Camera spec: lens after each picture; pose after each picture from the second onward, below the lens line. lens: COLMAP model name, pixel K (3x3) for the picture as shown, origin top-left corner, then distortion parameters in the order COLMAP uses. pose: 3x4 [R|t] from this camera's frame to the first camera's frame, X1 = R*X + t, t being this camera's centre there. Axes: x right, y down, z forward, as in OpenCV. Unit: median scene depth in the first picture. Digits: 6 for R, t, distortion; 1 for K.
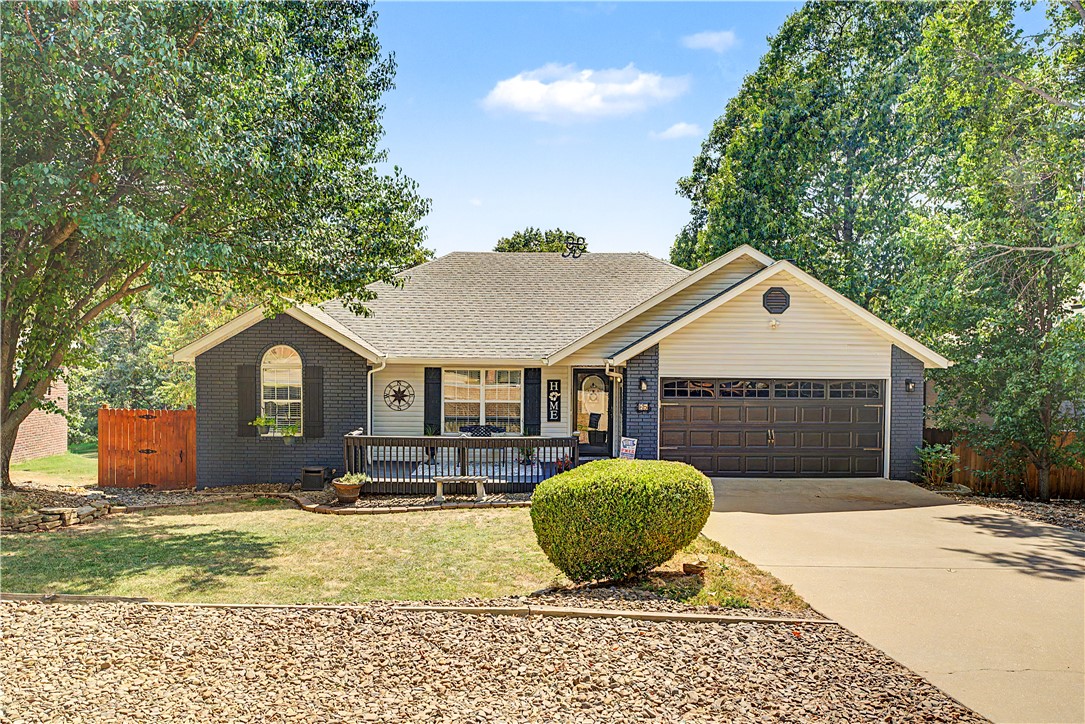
lens RADIAL K [[761.1, 0, 538.6], [0, 761.1, 357.4], [0, 0, 1]] dist [0.003818, 0.000468]
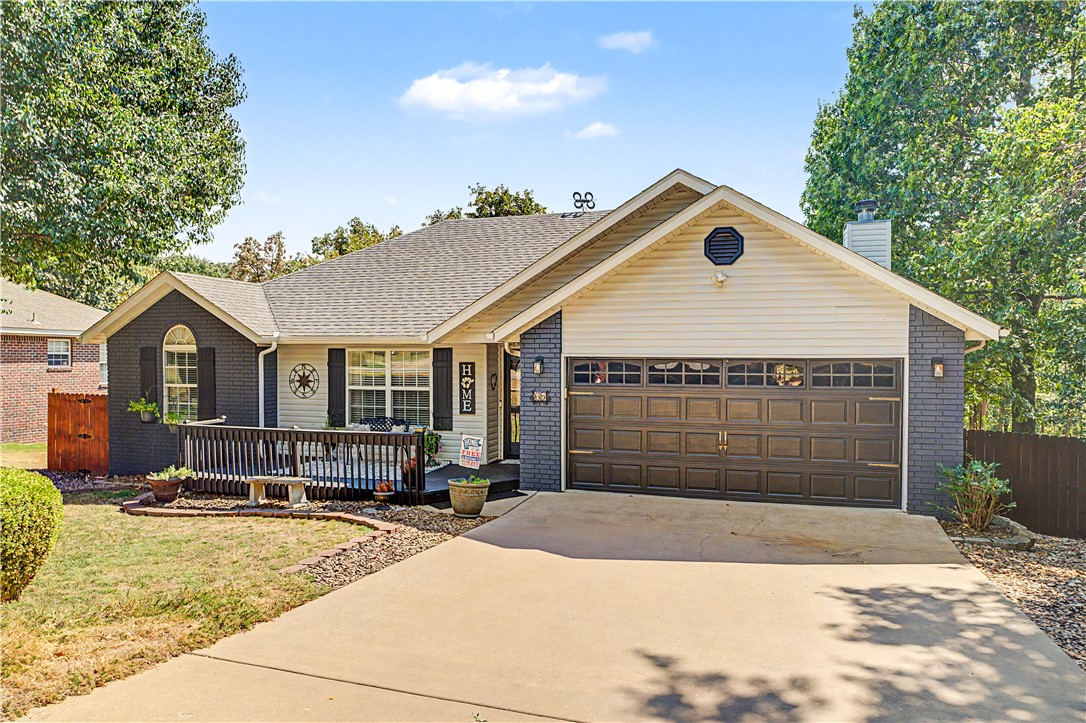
lens RADIAL K [[761.8, 0, 541.4], [0, 761.8, 364.6], [0, 0, 1]] dist [0.003818, 0.000468]
pose [[0.942235, -0.001899, -0.334947, 0.369284], [0.005698, 0.999930, 0.010360, 0.024515], [0.334904, -0.011670, 0.942180, 0.273223]]
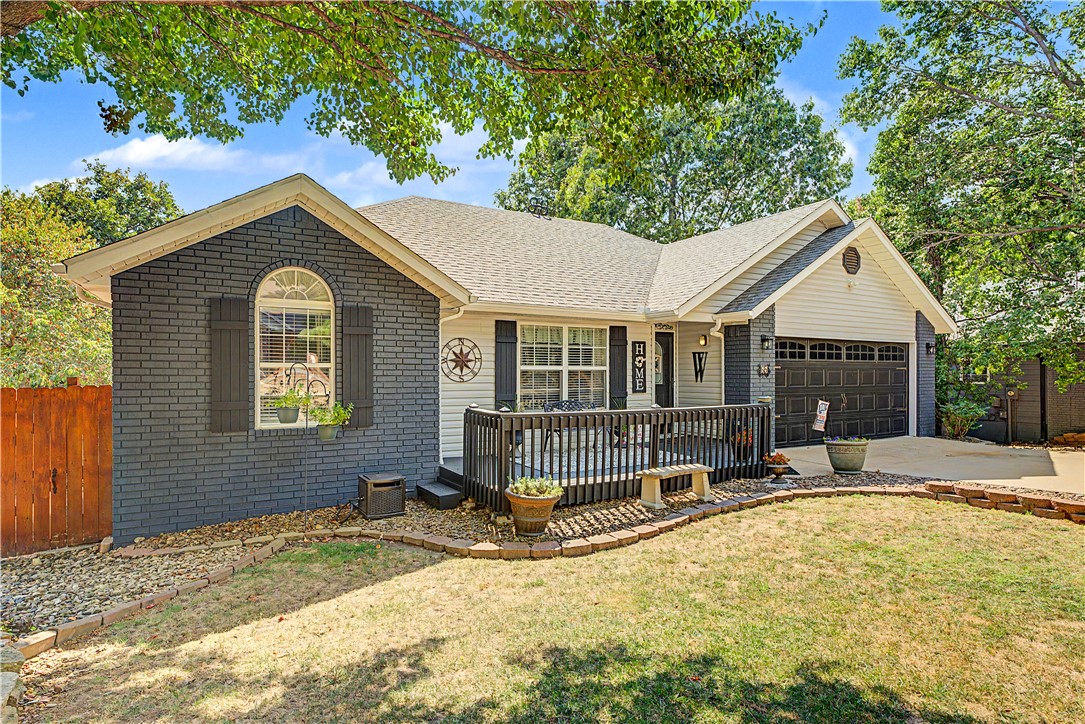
lens RADIAL K [[587.1, 0, 545.9], [0, 587.1, 365.8], [0, 0, 1]] dist [0.003733, 0.000058]
pose [[0.870816, -0.003234, 0.491599, -0.380076], [0.008556, 0.999927, -0.008579, 0.061091], [-0.491535, 0.011676, 0.870779, 0.512625]]
